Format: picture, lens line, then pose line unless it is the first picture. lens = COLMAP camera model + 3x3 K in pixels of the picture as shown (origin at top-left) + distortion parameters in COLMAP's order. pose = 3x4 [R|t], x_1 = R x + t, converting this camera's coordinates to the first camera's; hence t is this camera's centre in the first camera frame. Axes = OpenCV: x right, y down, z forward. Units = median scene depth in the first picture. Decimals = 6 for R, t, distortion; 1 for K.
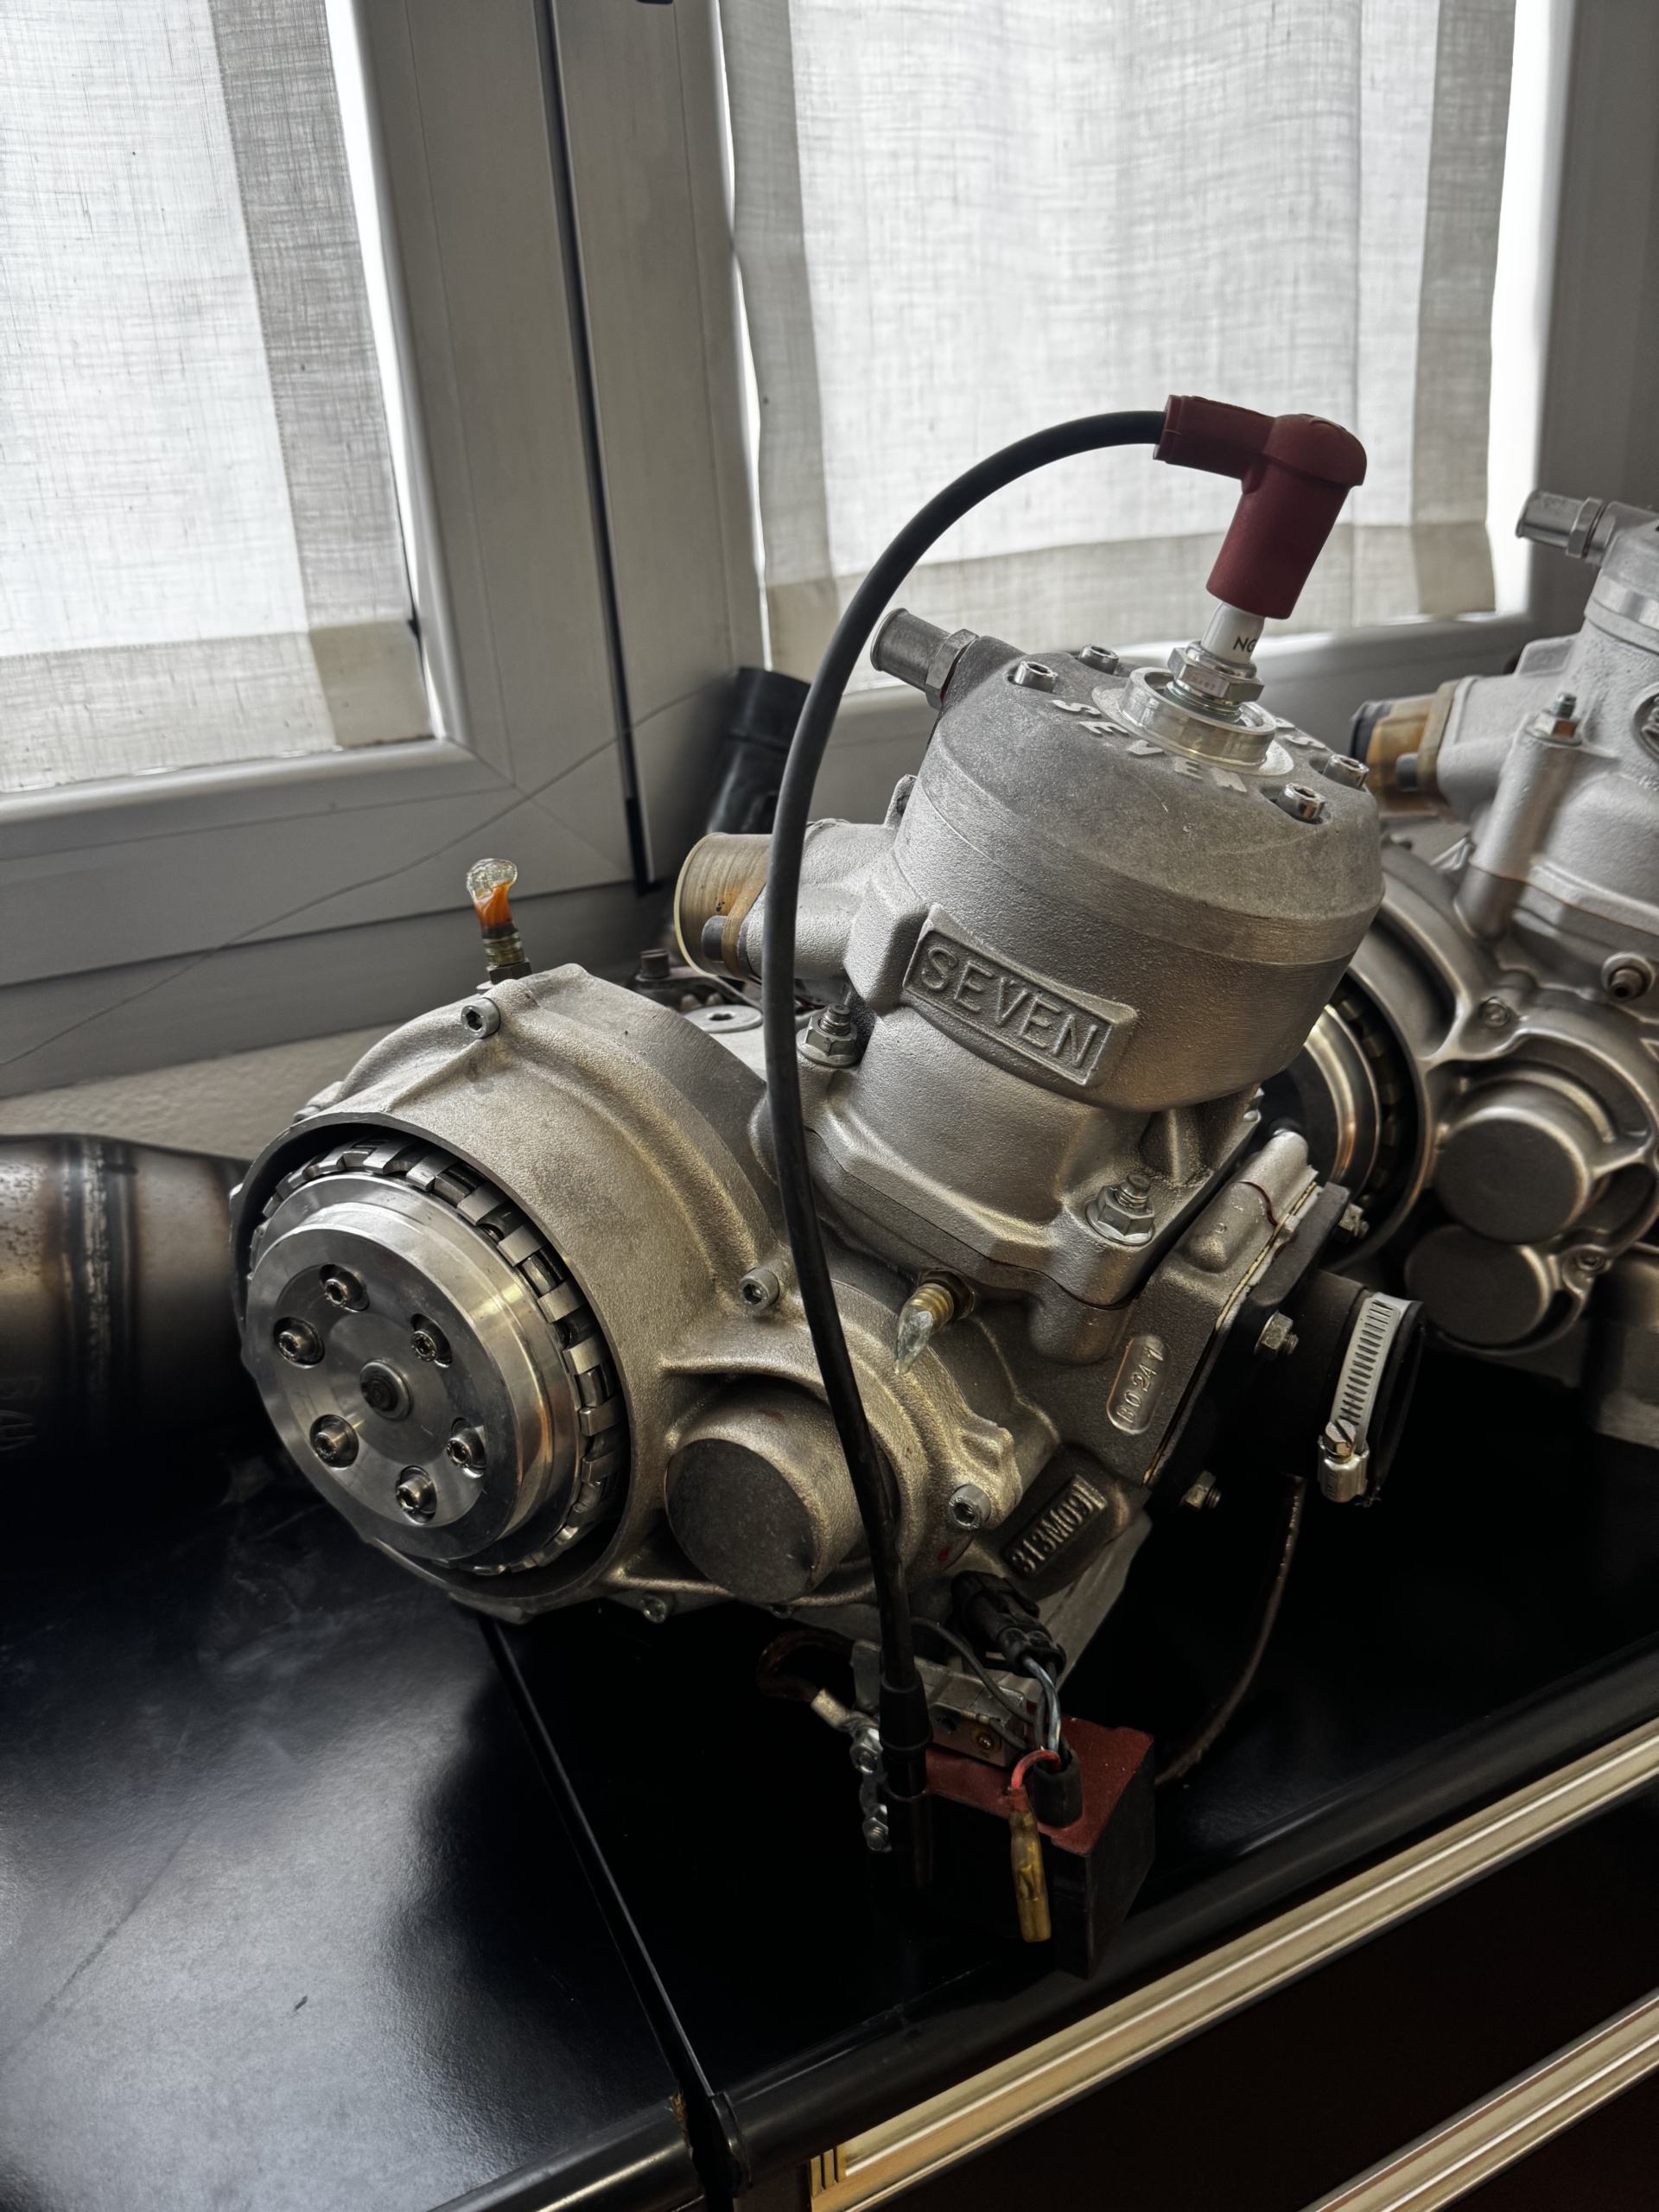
lens RADIAL K [[1734.4, 0, 829.5], [0, 1734.4, 1106.0], [0, 0, 1]] dist [0.009489, 0.003591]
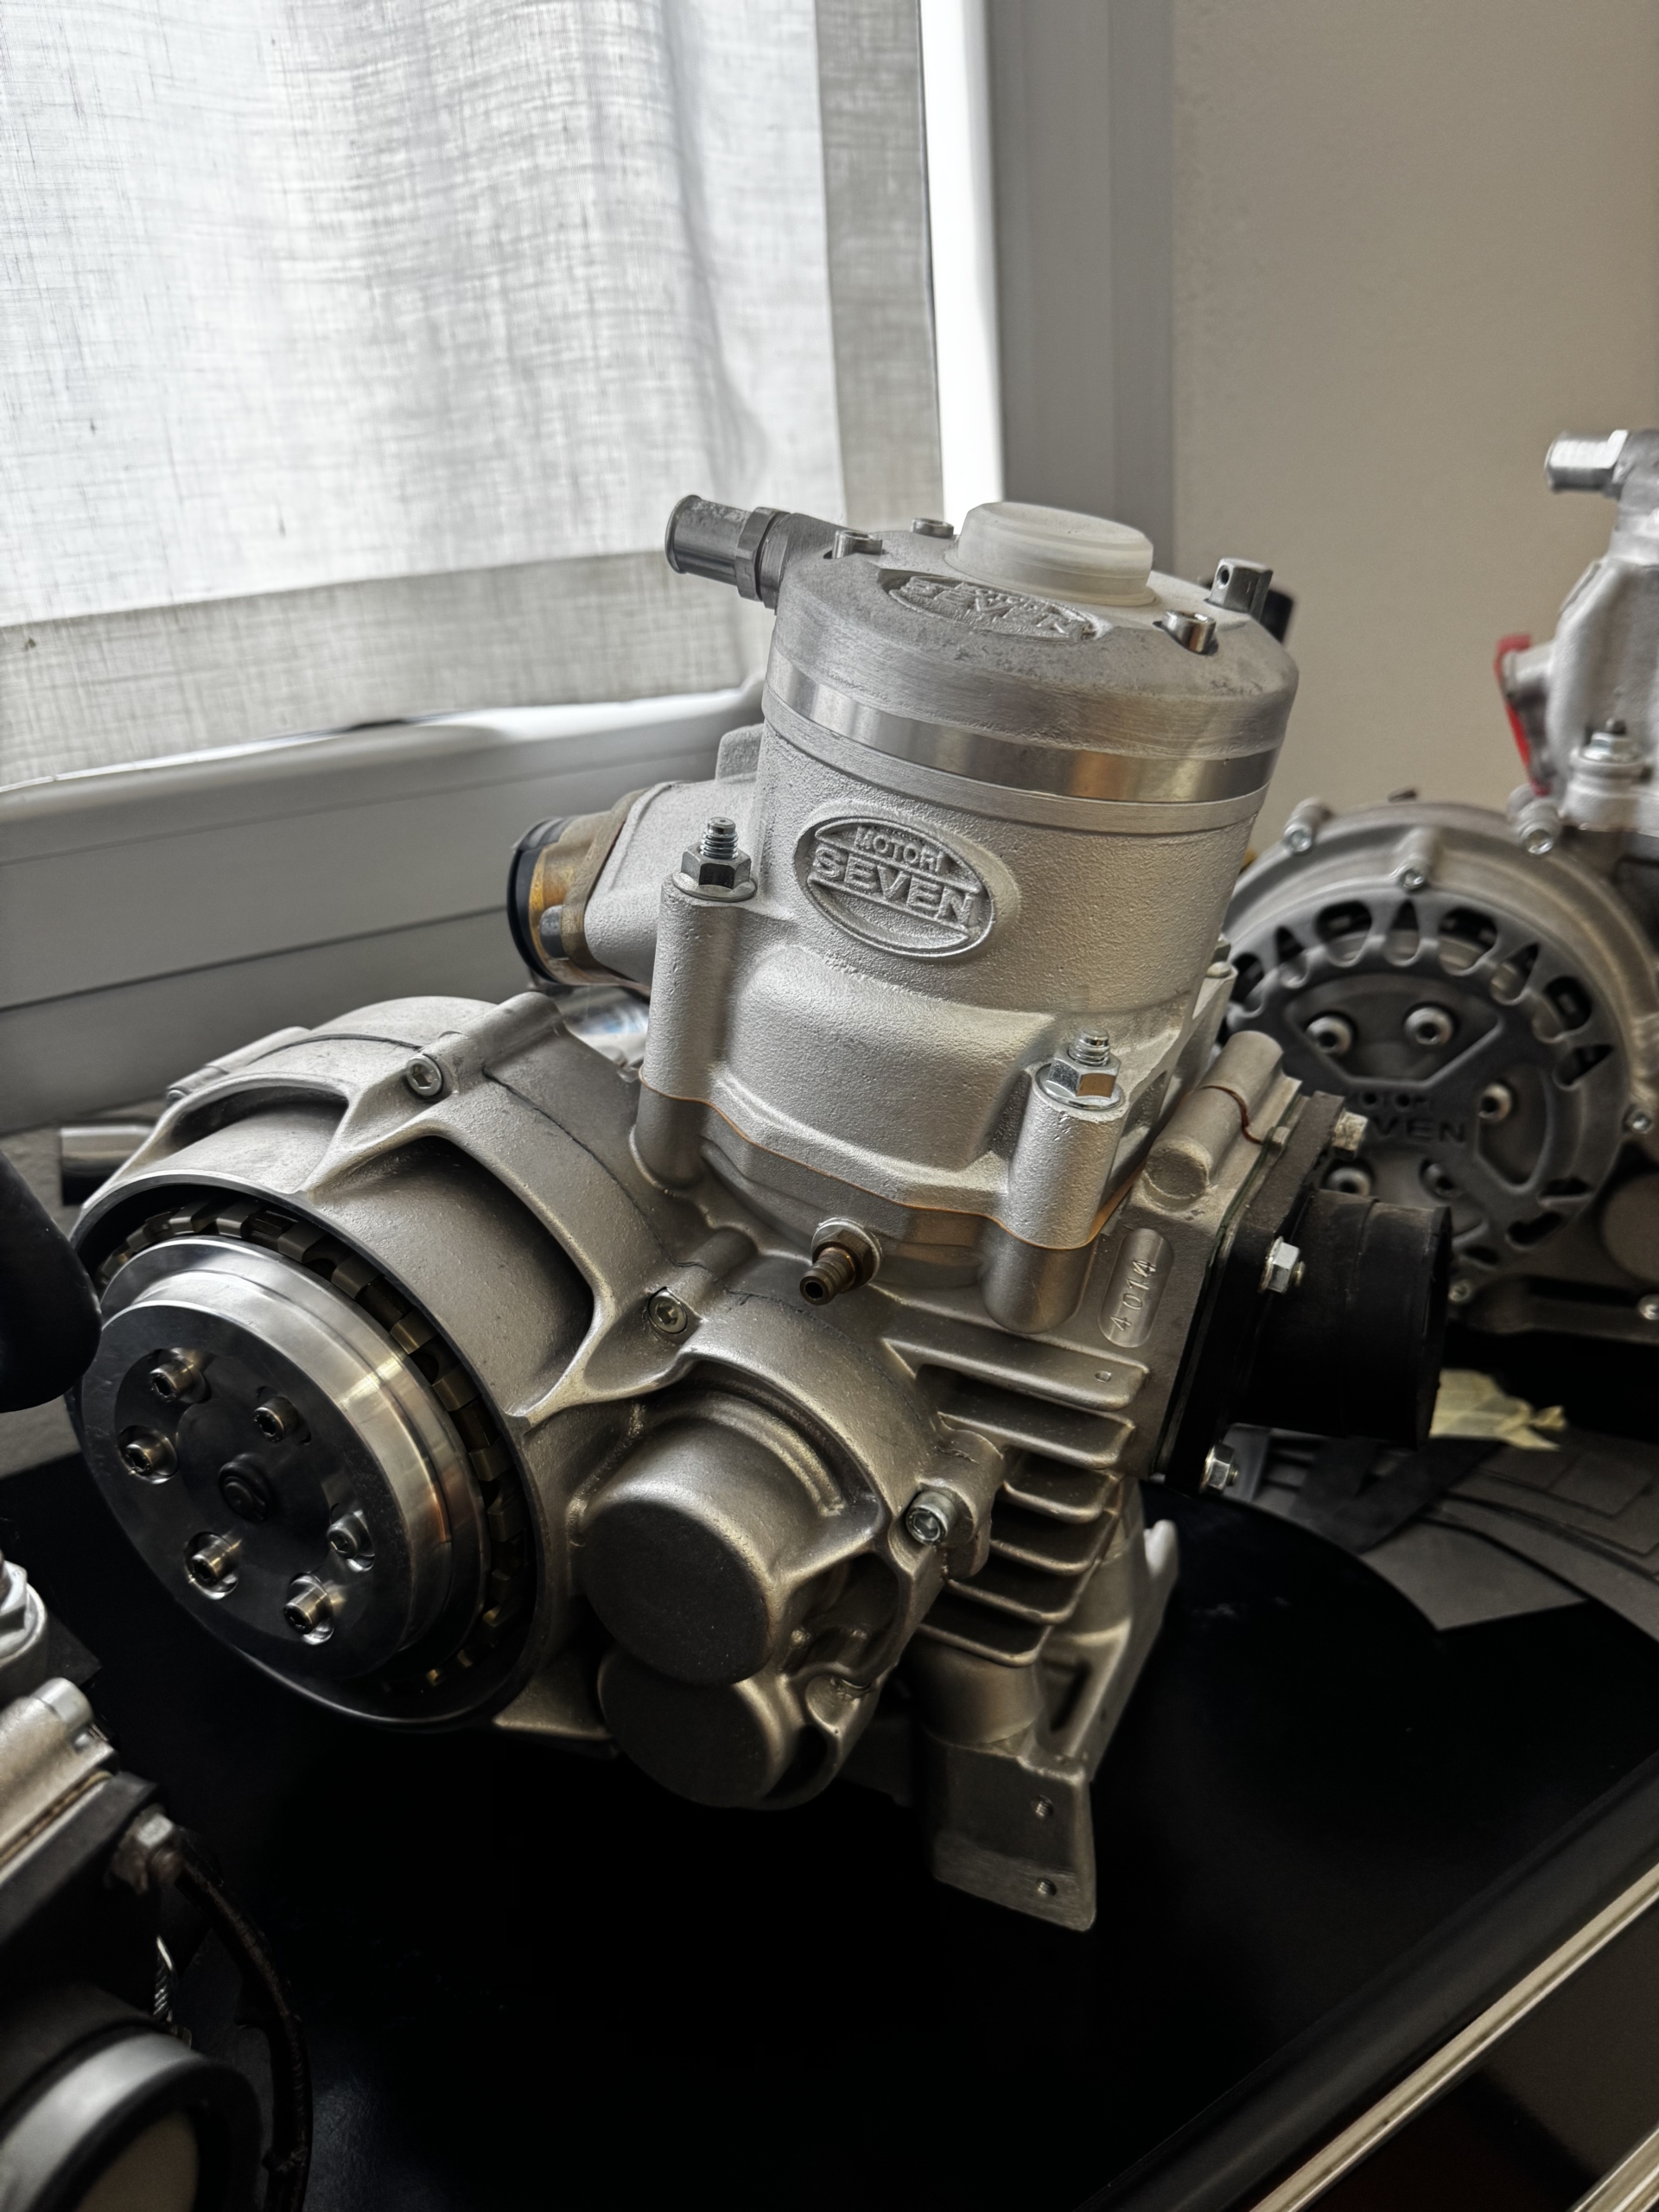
lens RADIAL K [[1642.9, 0, 829.5], [0, 1642.9, 1106.0], [0, 0, 1]] dist [0.000037, -0.002035]
pose [[0.995307, -0.048370, 0.083805, 0.290926], [0.047757, 0.998816, 0.009304, -0.097181], [-0.084156, -0.005258, 0.996439, 0.284236]]
